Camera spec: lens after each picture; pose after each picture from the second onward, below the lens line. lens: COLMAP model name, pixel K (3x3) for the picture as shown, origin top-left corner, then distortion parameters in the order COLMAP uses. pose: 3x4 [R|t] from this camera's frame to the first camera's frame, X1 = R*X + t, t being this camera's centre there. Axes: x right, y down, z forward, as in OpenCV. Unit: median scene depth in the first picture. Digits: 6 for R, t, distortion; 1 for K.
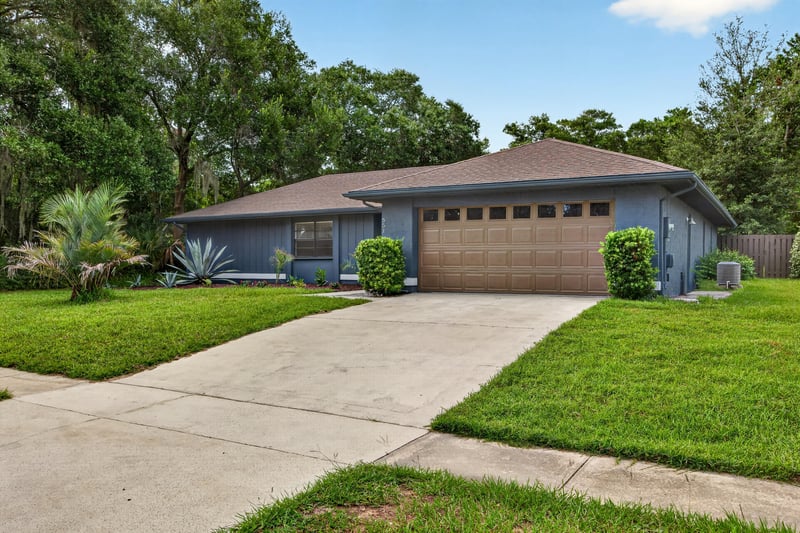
lens RADIAL K [[621.0, 0, 400.0], [0, 621.0, 266.5], [0, 0, 1]] dist [-0.000451, -0.000406]
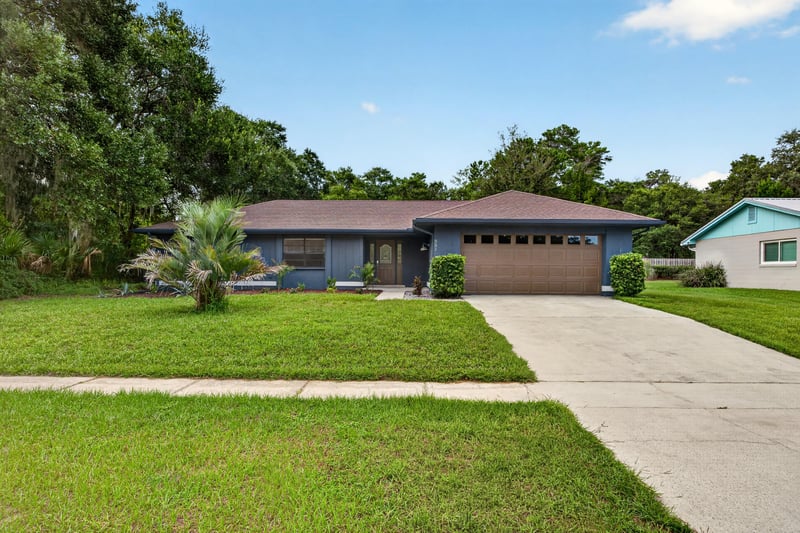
lens RADIAL K [[448.5, 0, 400.0], [0, 448.5, 266.5], [0, 0, 1]] dist [-0.000821, -0.001743]
pose [[0.887001, 0.012152, 0.461608, -0.395310], [-0.004109, 0.999822, -0.018424, -0.001970], [-0.461750, 0.014446, 0.886892, 0.138546]]
